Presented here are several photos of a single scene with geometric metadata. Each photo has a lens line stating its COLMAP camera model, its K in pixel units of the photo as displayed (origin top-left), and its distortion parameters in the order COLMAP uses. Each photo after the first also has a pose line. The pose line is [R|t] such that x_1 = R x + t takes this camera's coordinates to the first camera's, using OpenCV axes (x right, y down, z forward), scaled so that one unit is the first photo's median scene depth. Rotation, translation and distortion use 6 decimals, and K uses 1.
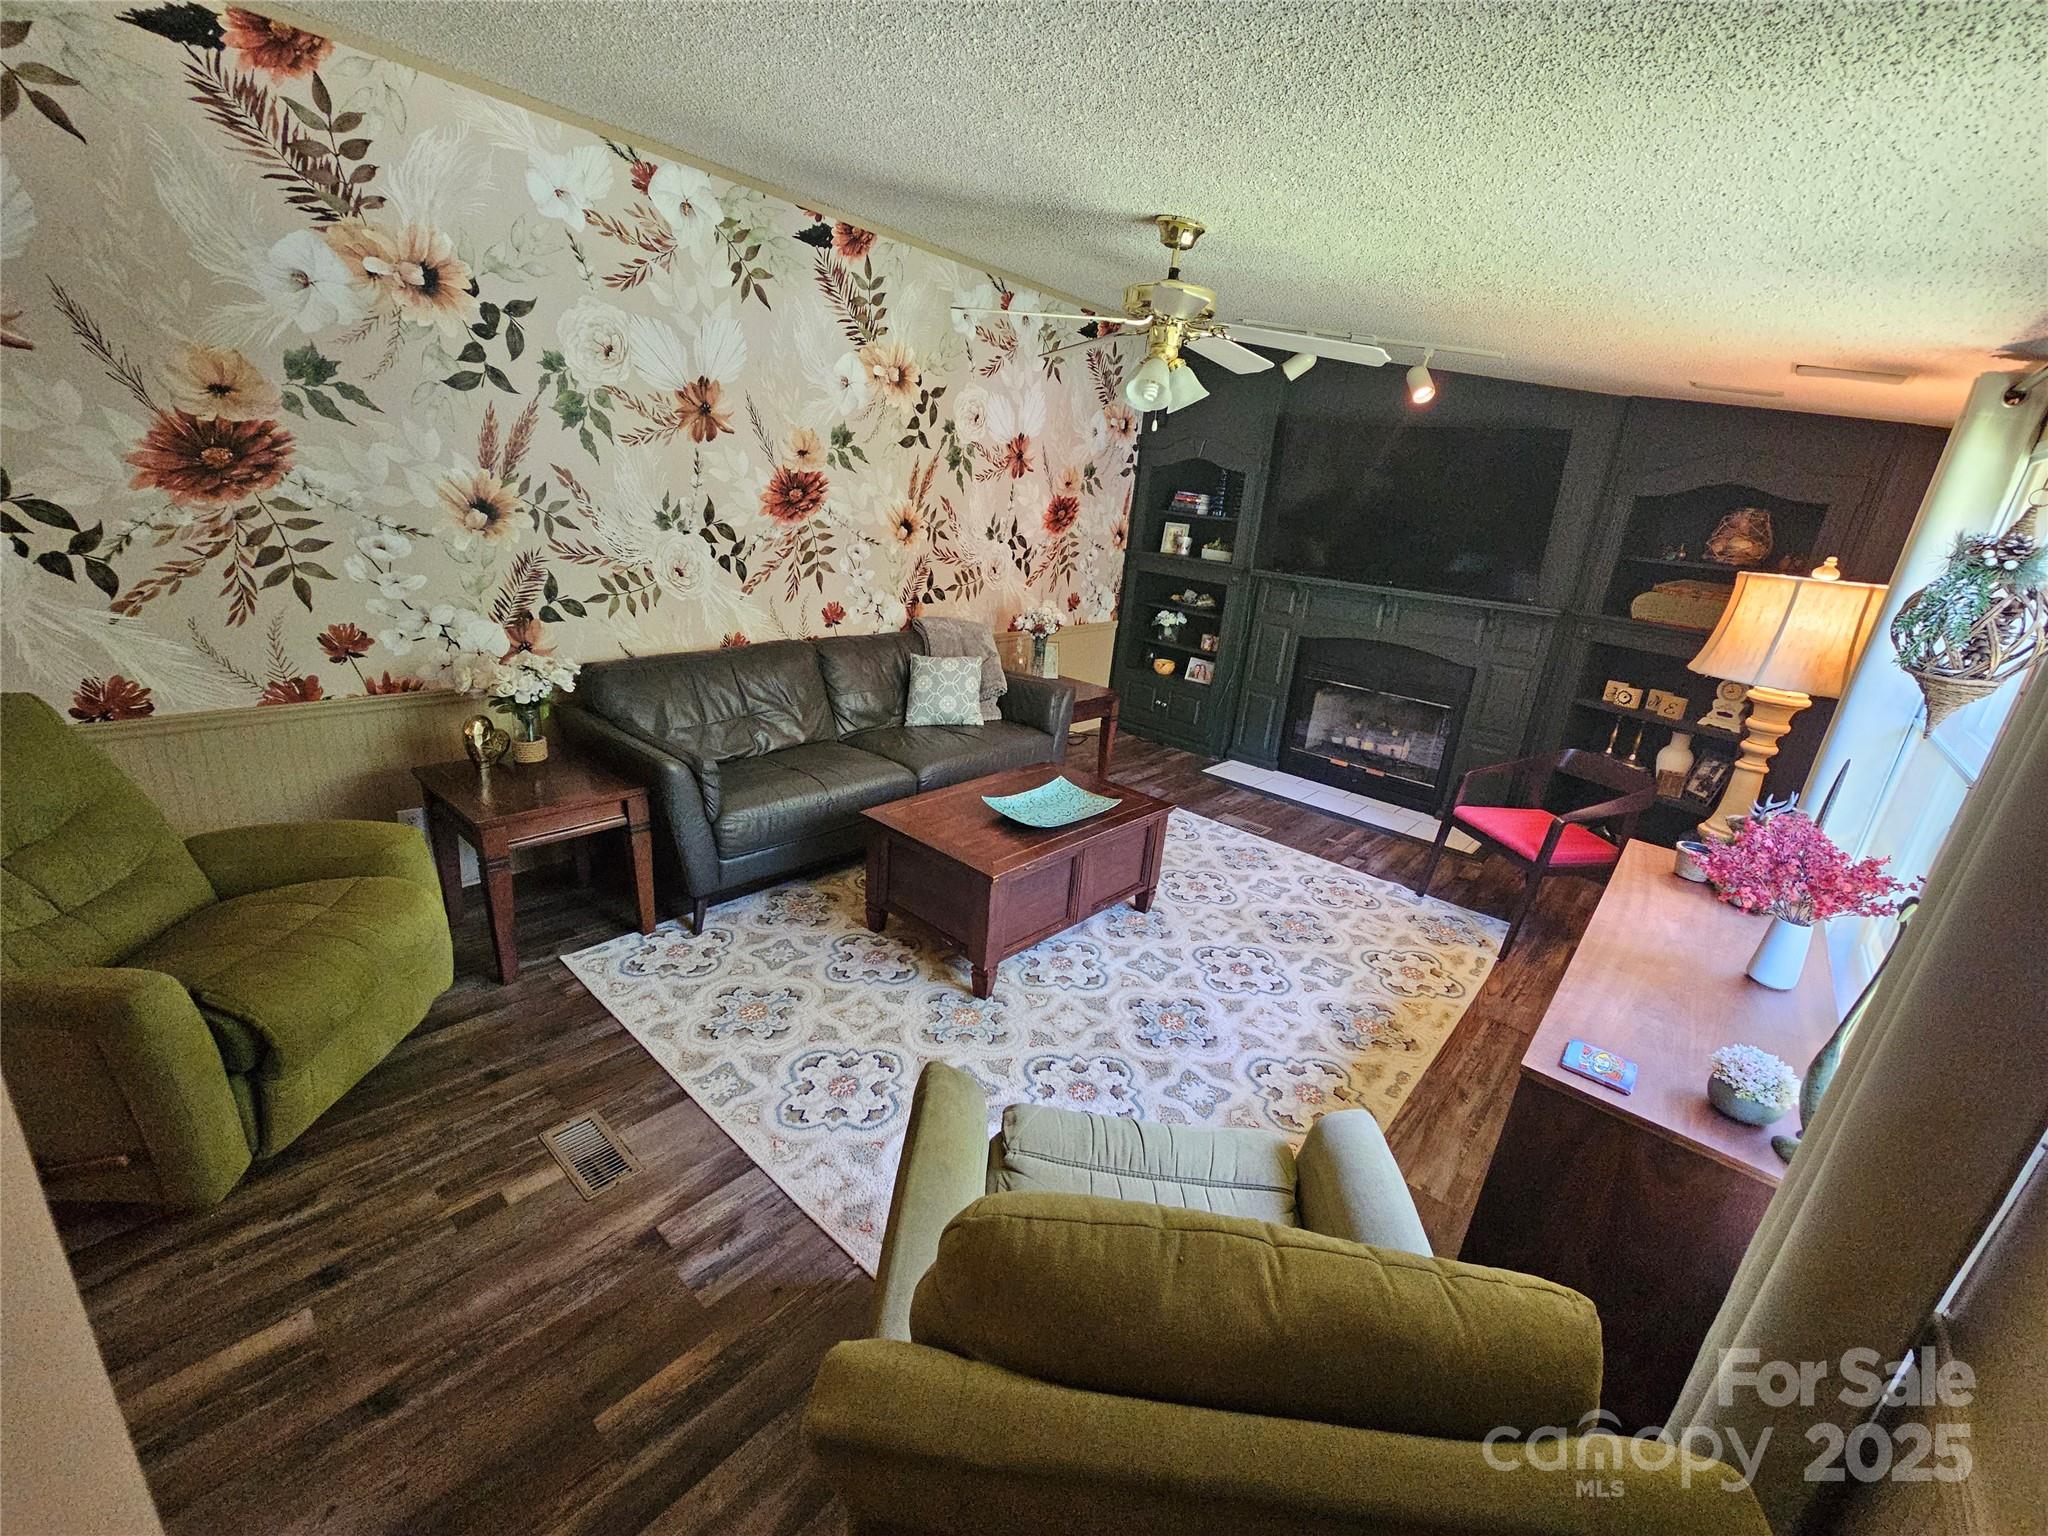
lens RADIAL K [[836.6, 0, 1027.3], [0, 836.6, 769.0], [0, 0, 1]] dist [-0.001854, -0.000466]
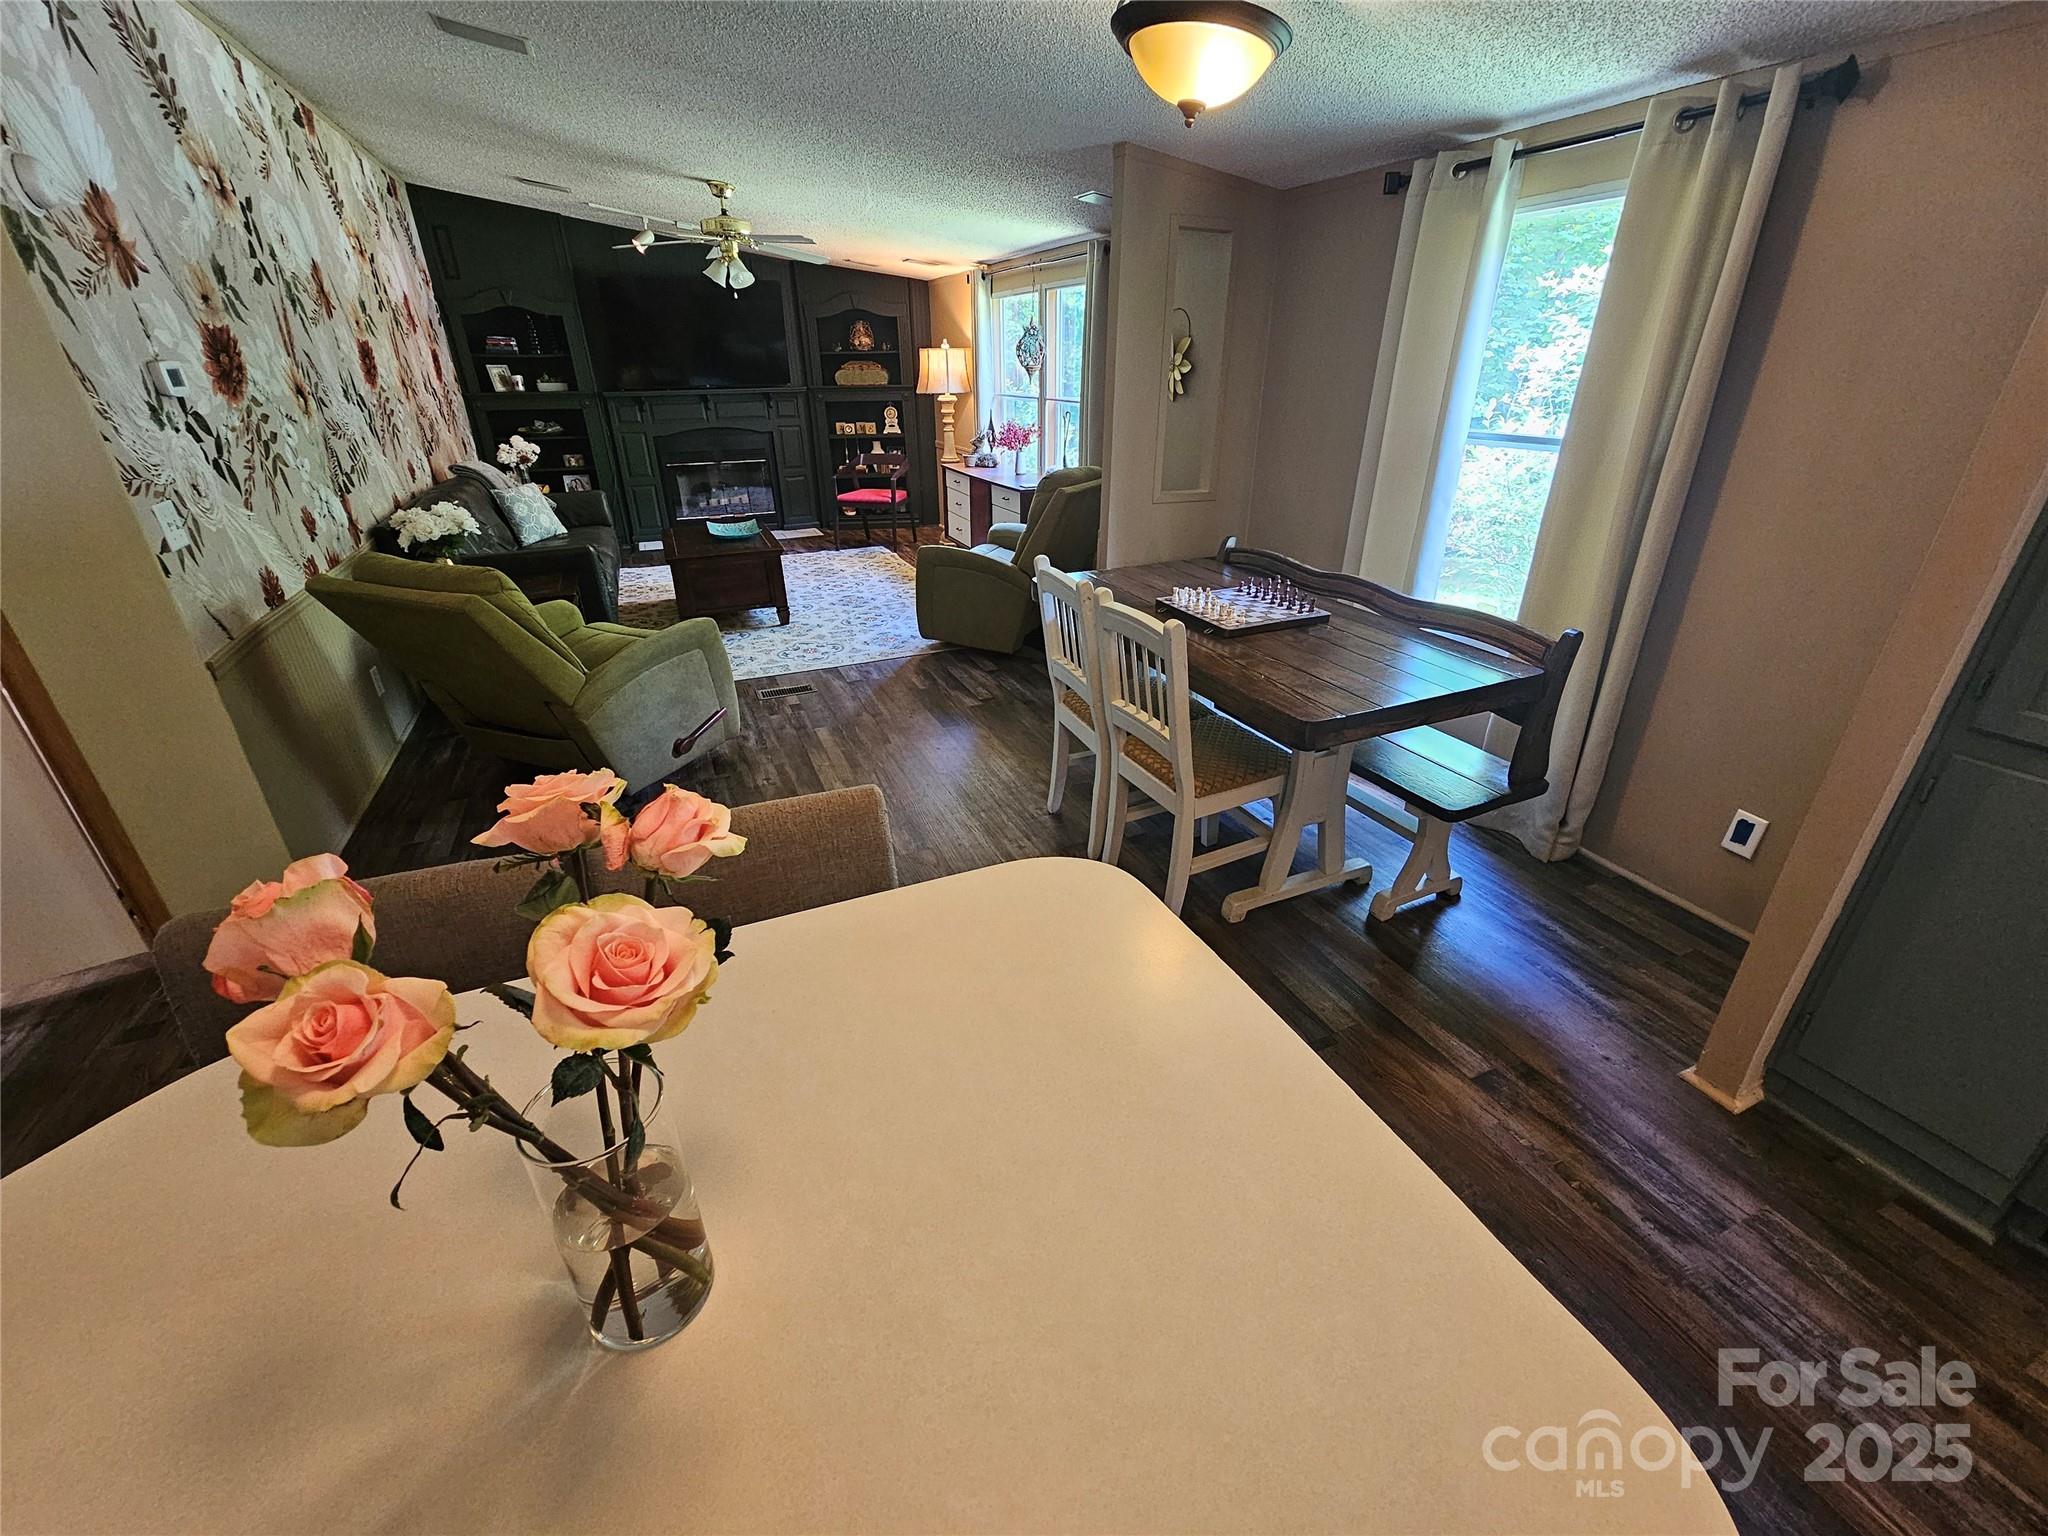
lens RADIAL K [[836.6, 0, 1027.3], [0, 836.6, 769.0], [0, 0, 1]] dist [-0.001854, -0.000466]
pose [[0.421406, -0.477817, 0.770784, -1.183346], [0.329543, 0.872518, 0.360714, 0.046554], [-0.844878, 0.101999, 0.525145, -0.342919]]
